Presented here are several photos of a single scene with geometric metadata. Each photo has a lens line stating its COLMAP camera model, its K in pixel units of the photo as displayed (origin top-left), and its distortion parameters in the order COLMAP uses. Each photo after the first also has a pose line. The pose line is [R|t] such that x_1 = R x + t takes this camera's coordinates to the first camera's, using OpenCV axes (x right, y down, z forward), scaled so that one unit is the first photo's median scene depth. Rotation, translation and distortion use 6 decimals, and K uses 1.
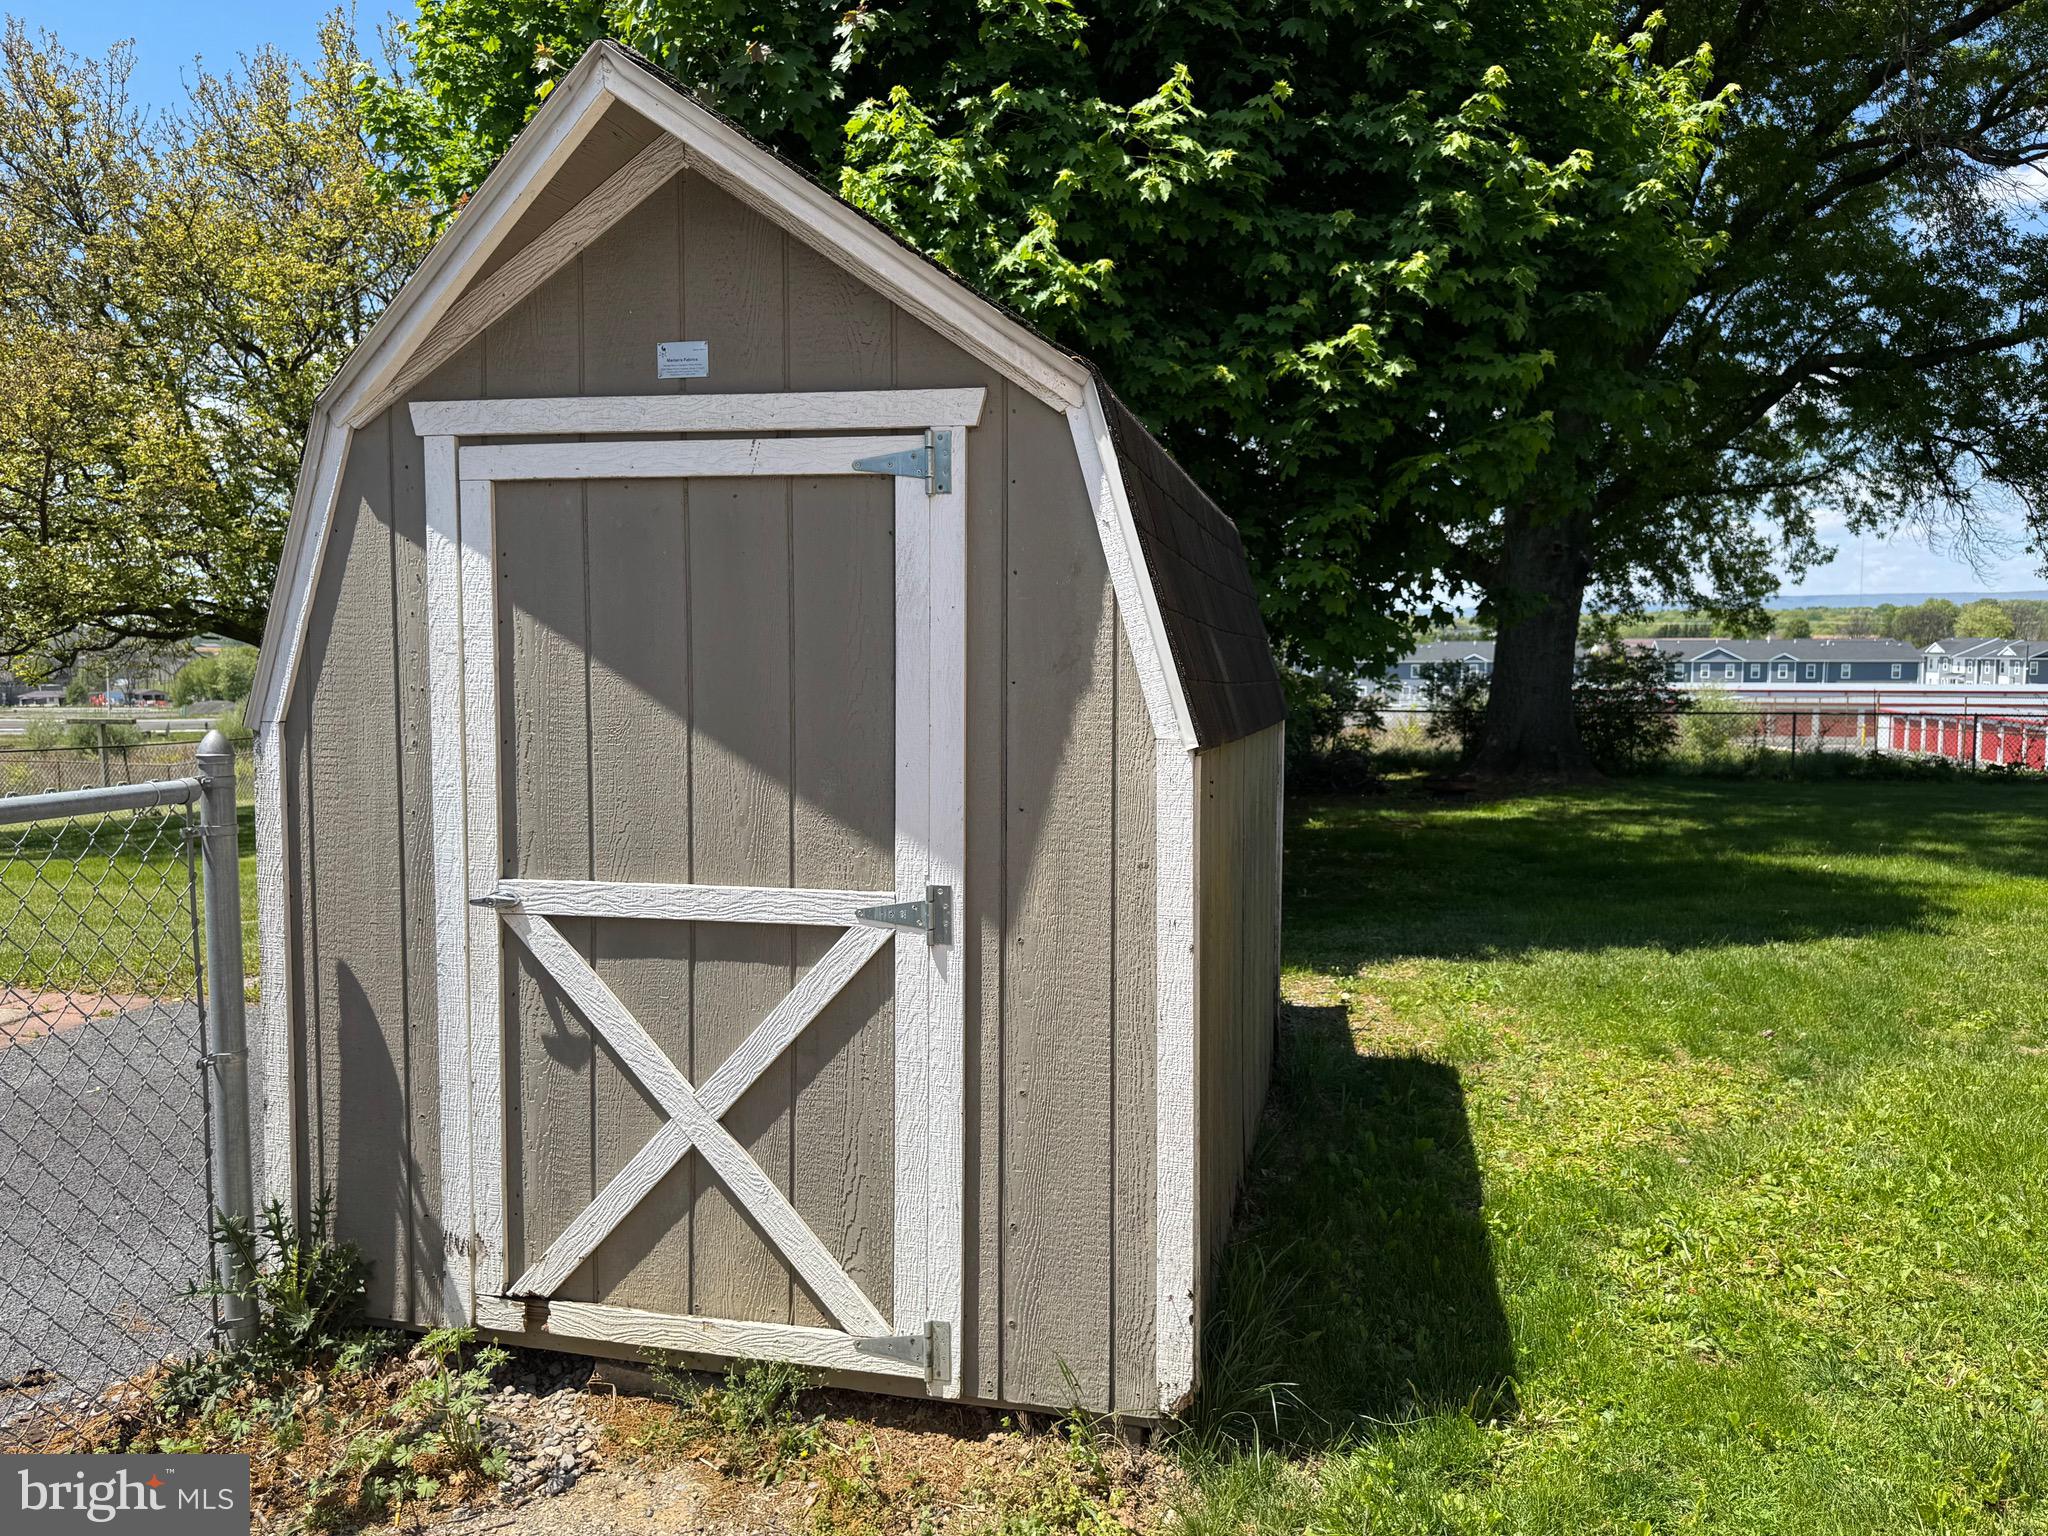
lens RADIAL K [[1496.9, 0, 1067.8], [0, 1496.9, 773.3], [0, 0, 1]] dist [0.189171, -0.383739]
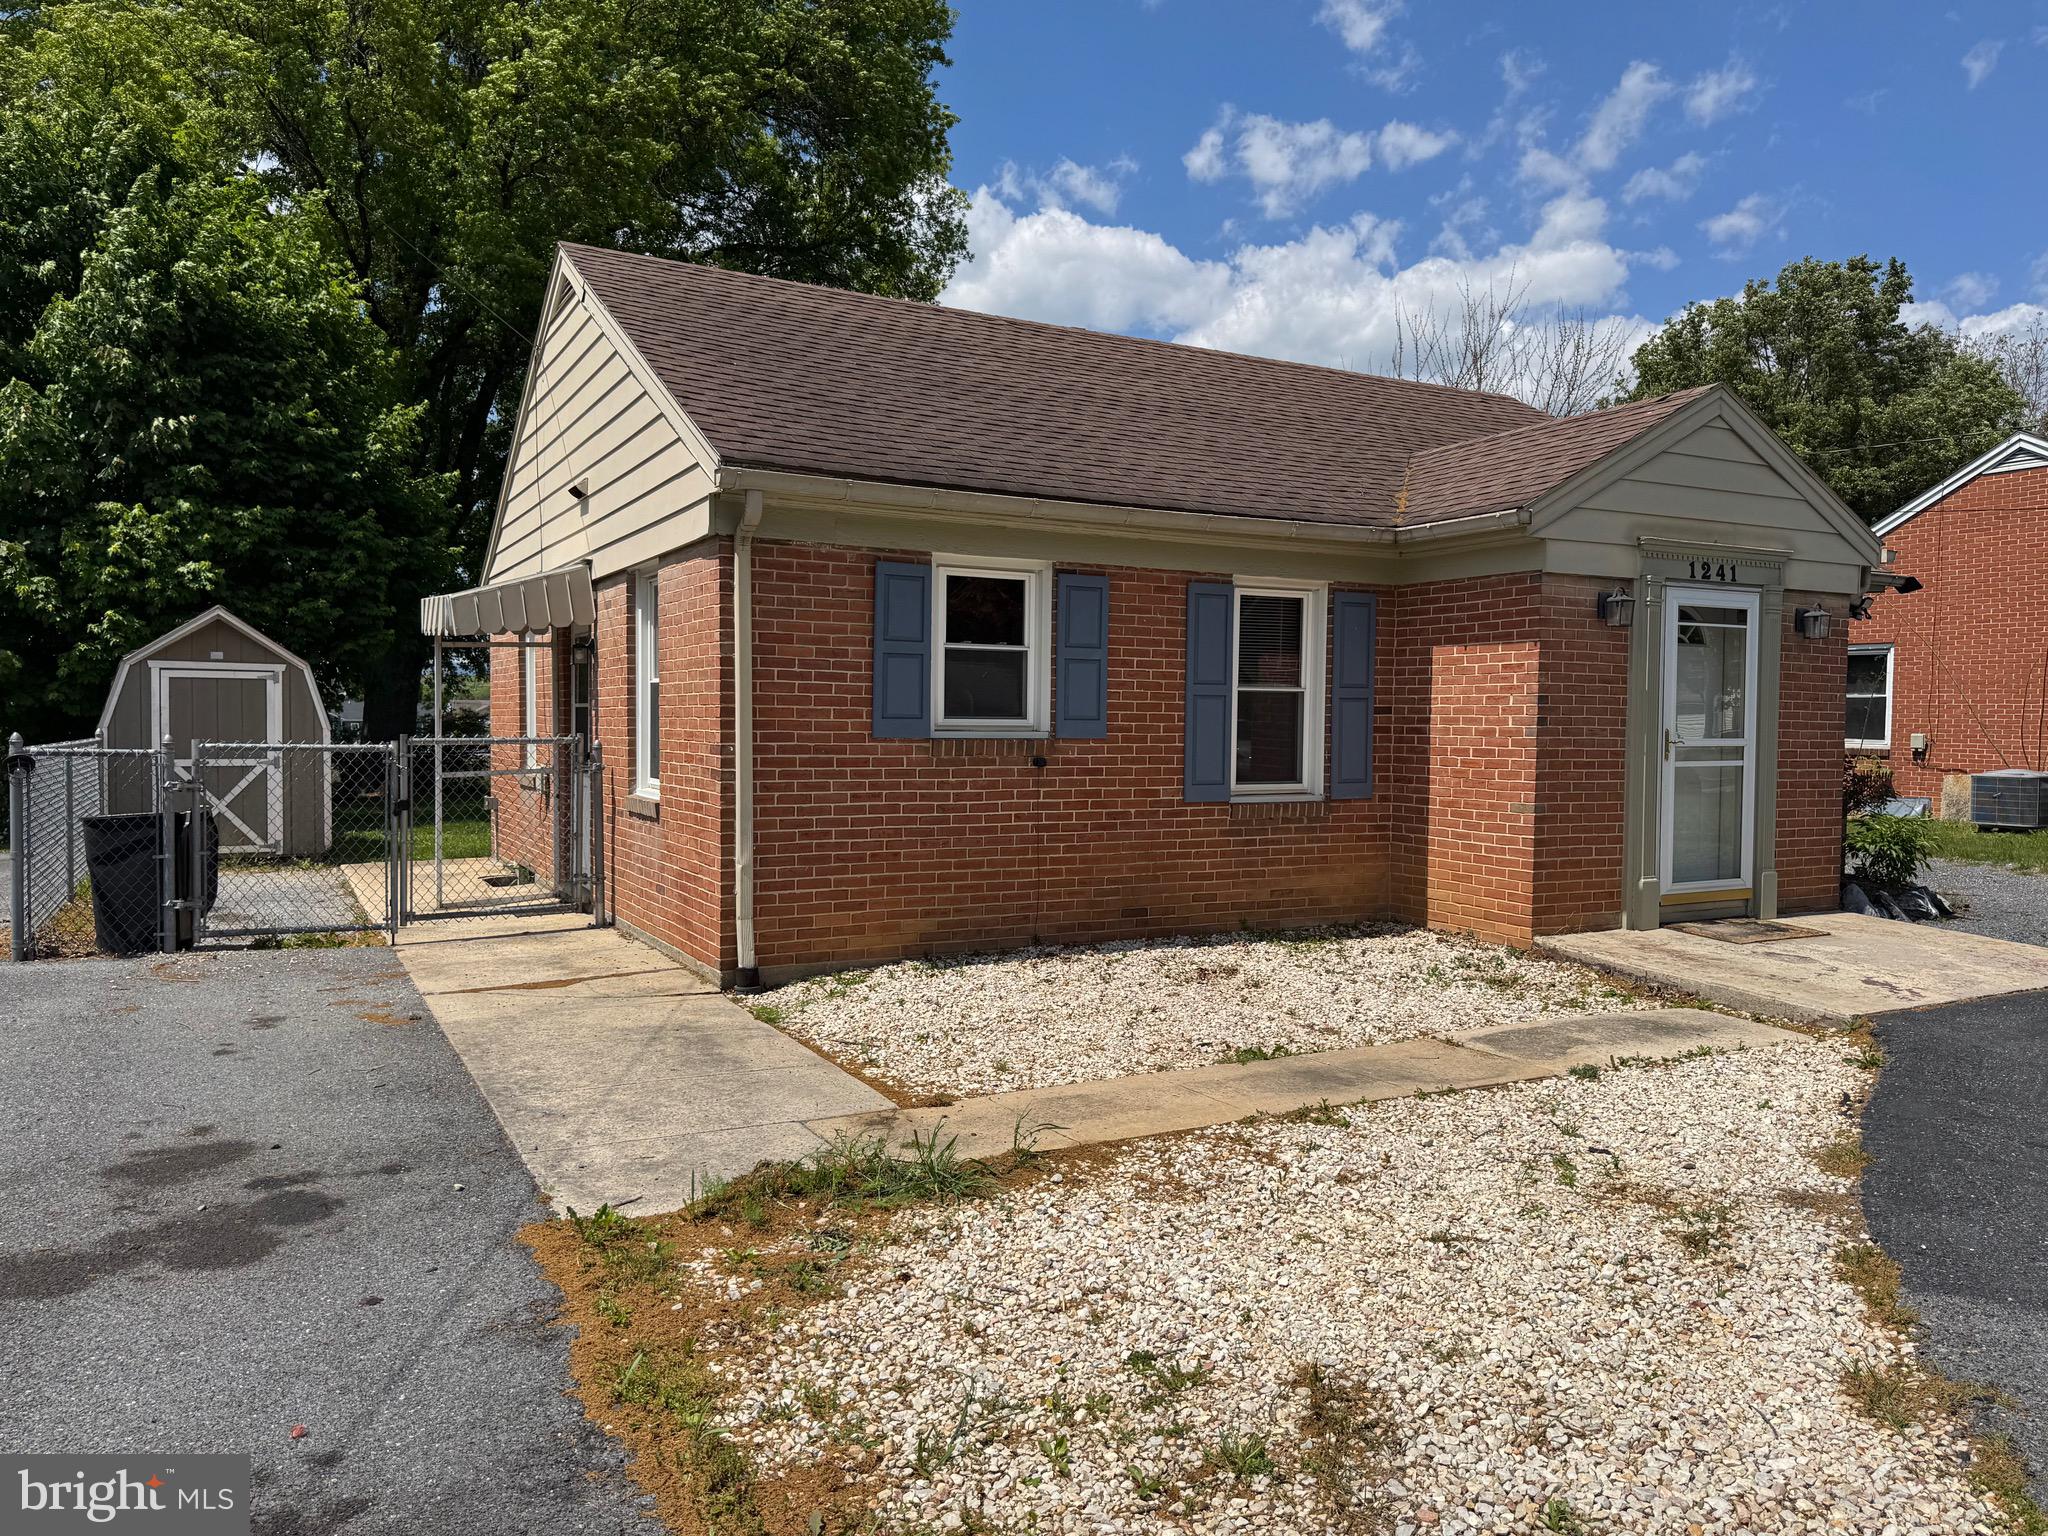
lens RADIAL K [[1496.9, 0, 1067.8], [0, 1496.9, 773.3], [0, 0, 1]] dist [0.189171, -0.383739]
pose [[0.757956, -0.023282, 0.651890, -1.456124], [0.047248, 0.998697, -0.019267, 0.360400], [-0.650593, 0.045404, 0.758069, -4.771902]]
